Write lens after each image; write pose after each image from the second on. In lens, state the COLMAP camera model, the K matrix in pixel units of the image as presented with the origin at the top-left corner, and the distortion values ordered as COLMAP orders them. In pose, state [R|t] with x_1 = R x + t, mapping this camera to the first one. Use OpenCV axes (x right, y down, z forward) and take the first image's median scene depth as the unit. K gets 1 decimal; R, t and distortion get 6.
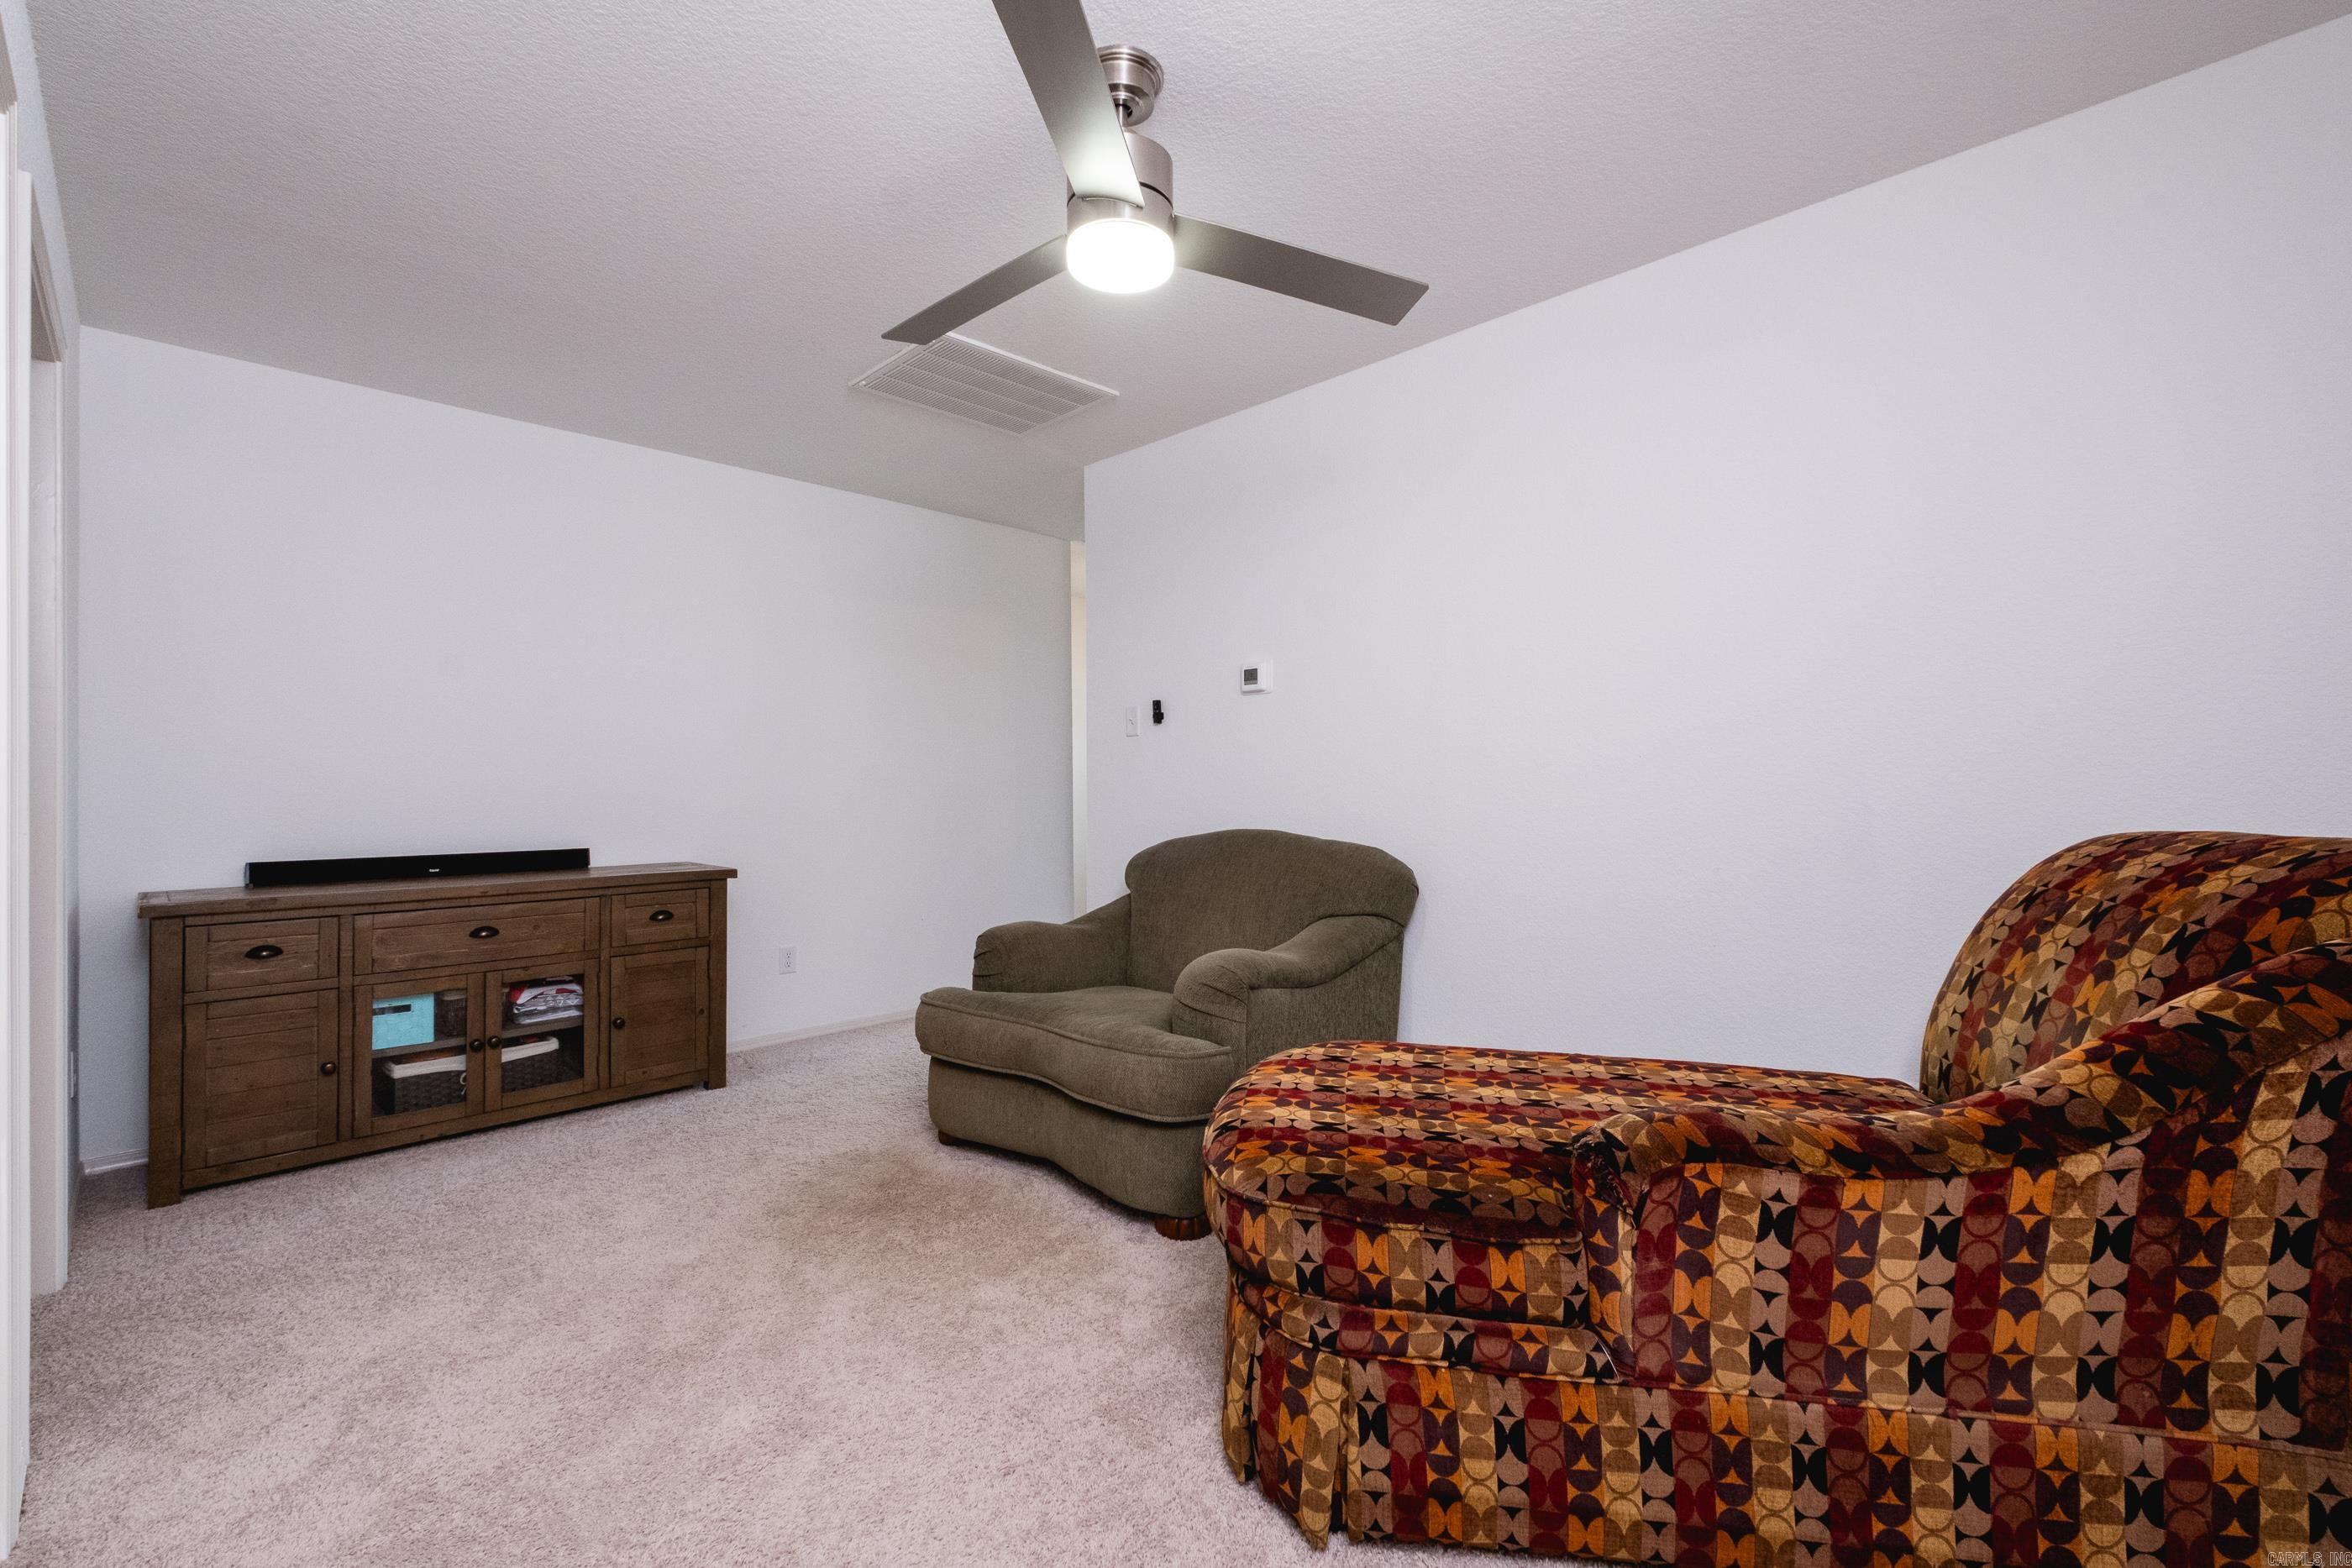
lens RADIAL K [[1024.6, 0, 1170.5], [0, 1024.6, 775.4], [0, 0, 1]] dist [0.007528, -0.004468]
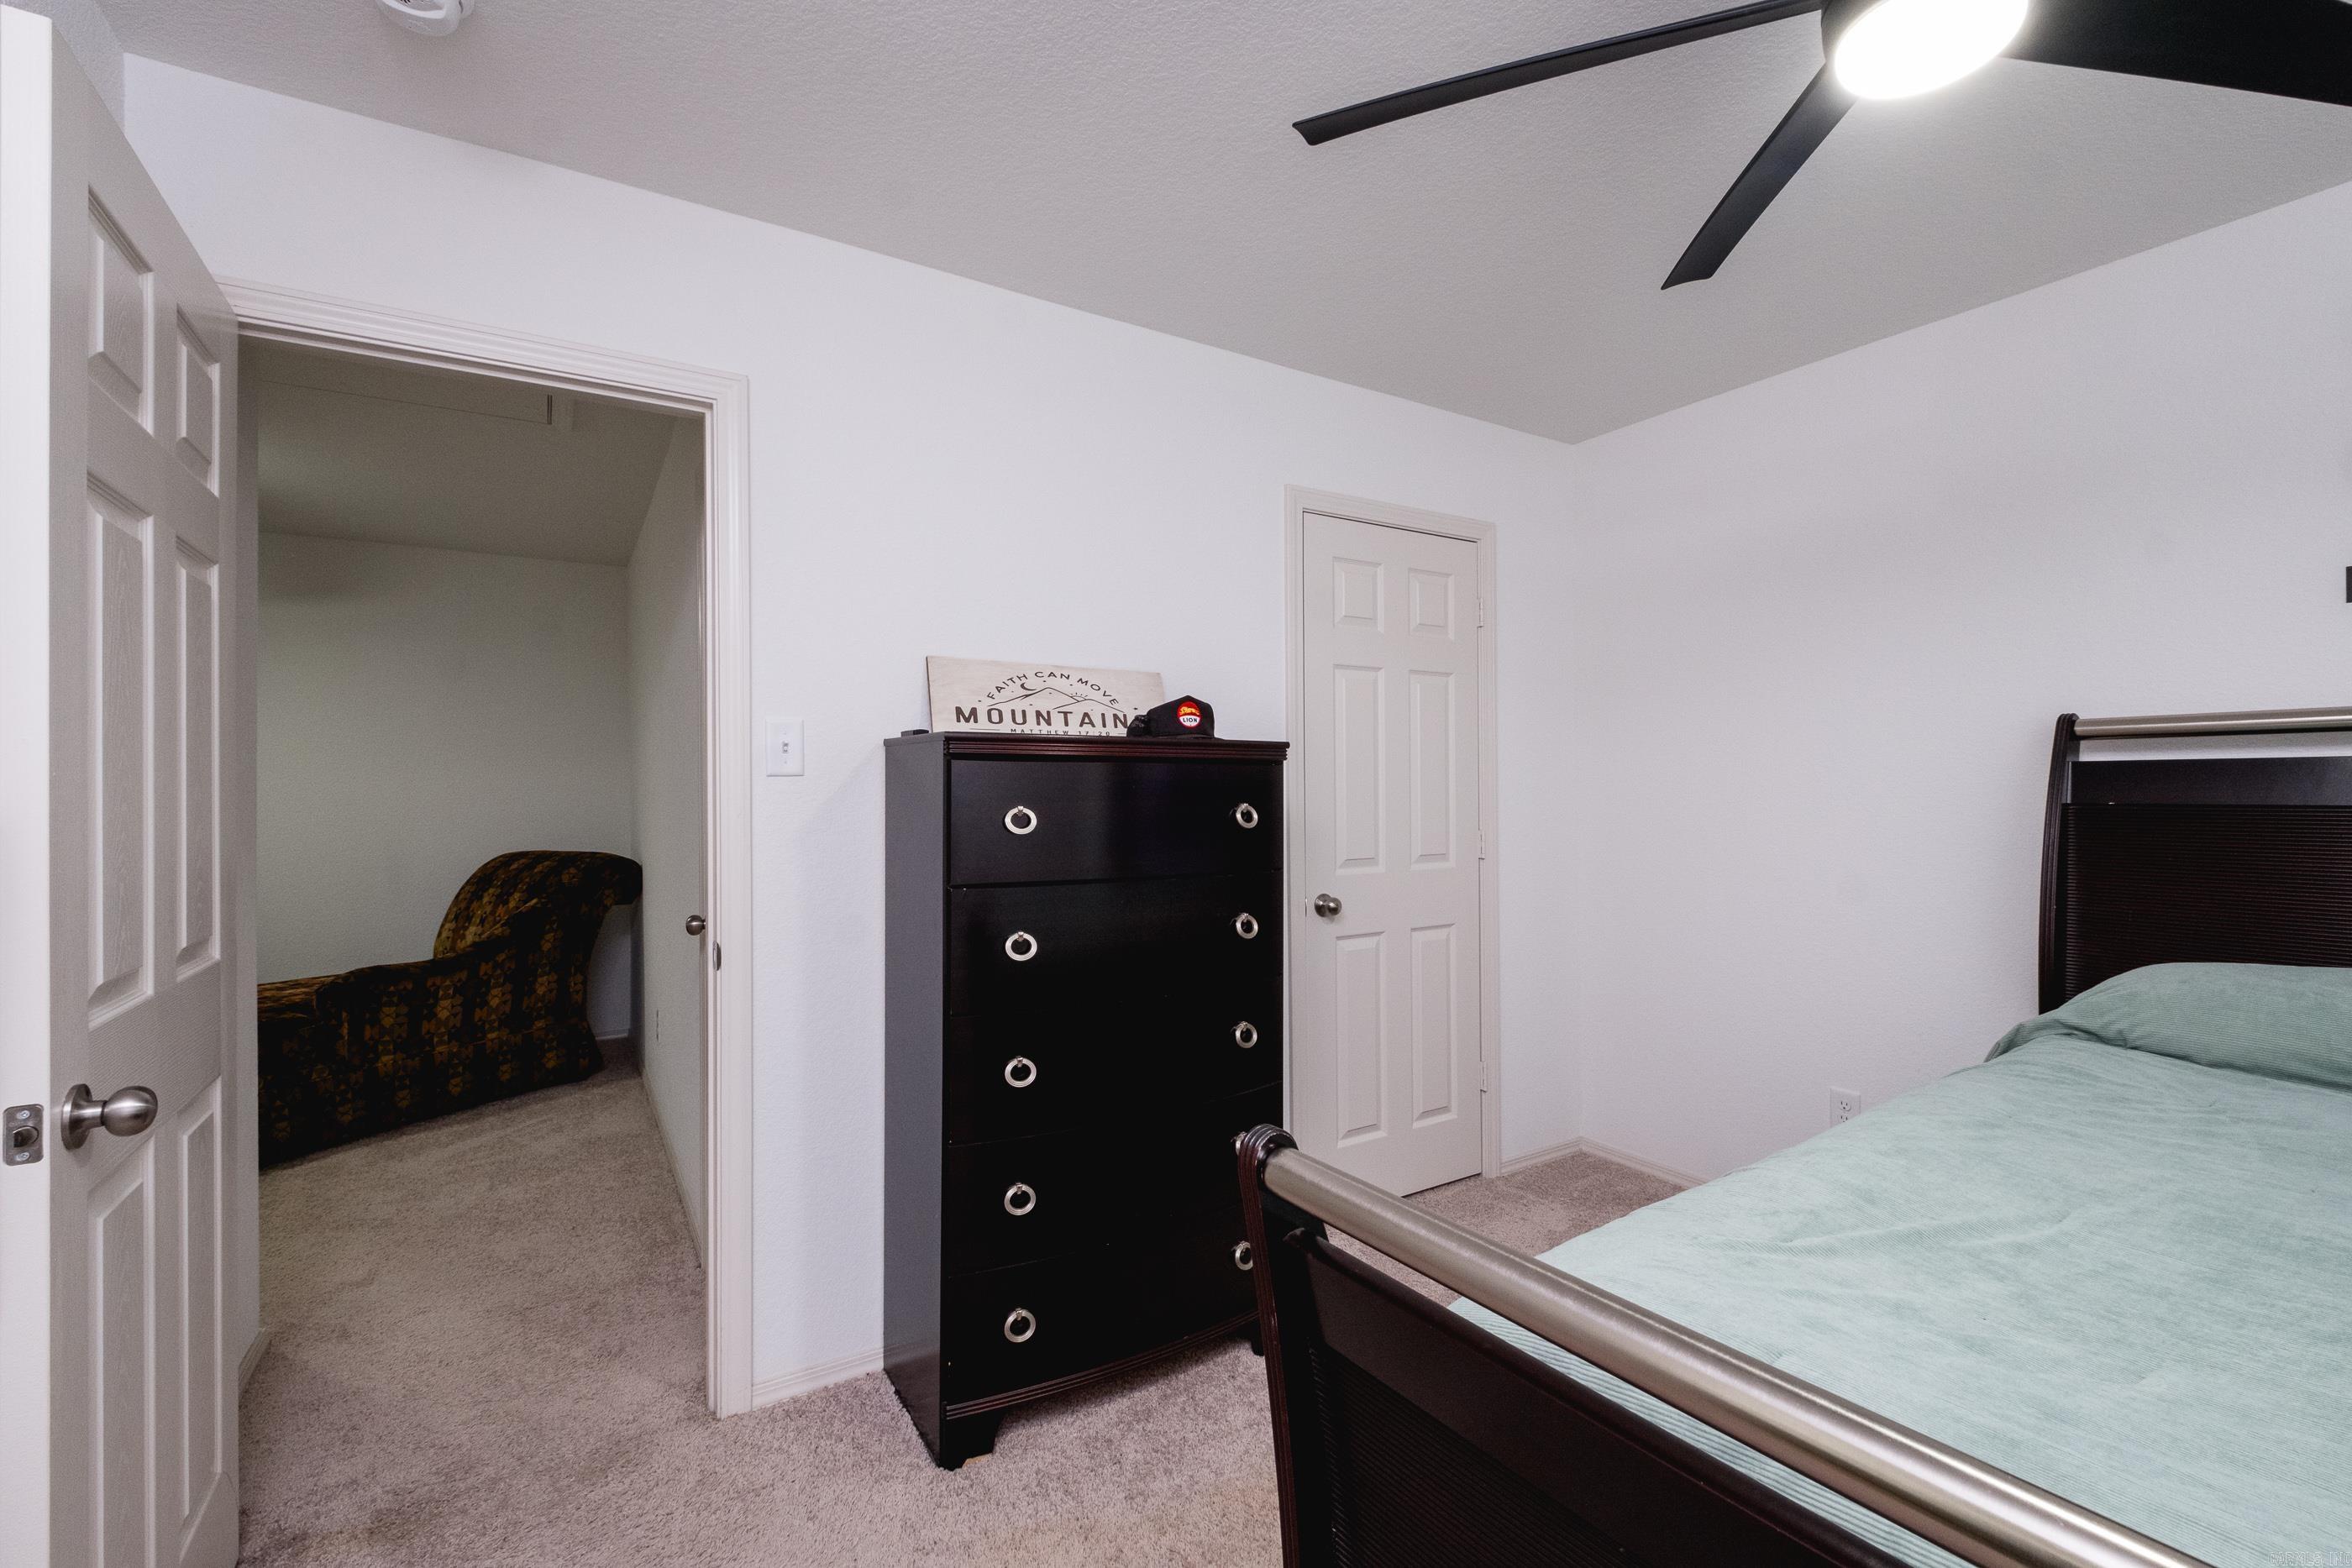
lens RADIAL K [[1024.6, 0, 1185.9], [0, 1024.6, 785.7], [0, 0, 1]] dist [0.007528, -0.004468]
pose [[0.235967, 0.008908, 0.971720, -1.610054], [-0.005057, 0.999956, -0.007939, -0.134444], [-0.971748, -0.003041, 0.236002, -1.709071]]
